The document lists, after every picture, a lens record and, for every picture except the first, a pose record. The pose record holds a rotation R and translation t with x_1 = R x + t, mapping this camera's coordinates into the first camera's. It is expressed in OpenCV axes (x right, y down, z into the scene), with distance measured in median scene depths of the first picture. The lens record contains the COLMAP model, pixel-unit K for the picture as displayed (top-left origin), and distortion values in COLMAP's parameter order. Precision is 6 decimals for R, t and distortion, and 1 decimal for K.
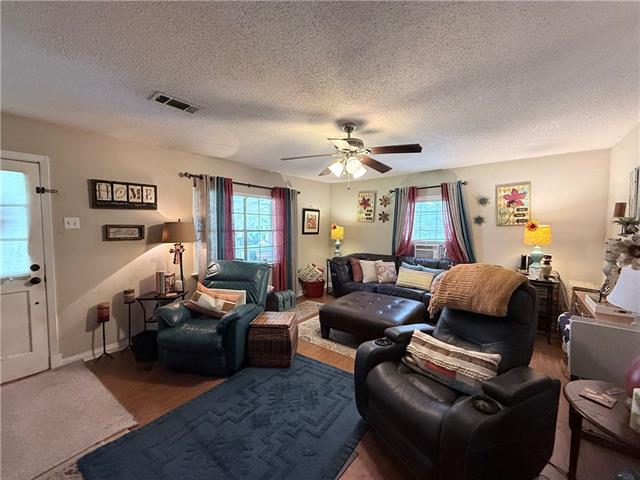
lens RADIAL K [[255.4, 0, 320.6], [0, 255.4, 240.8], [0, 0, 1]] dist [-0.001361, 0.000561]
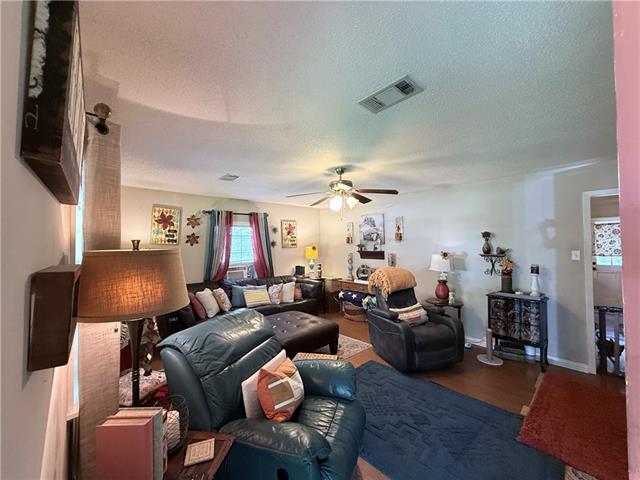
lens RADIAL K [[255.4, 0, 317.9], [0, 255.4, 238.5], [0, 0, 1]] dist [-0.001361, 0.000561]
pose [[0.182335, 0.023895, 0.982946, -0.593784], [0.066144, 0.997142, -0.036510, -0.040330], [-0.981009, 0.071673, 0.180234, 0.478422]]
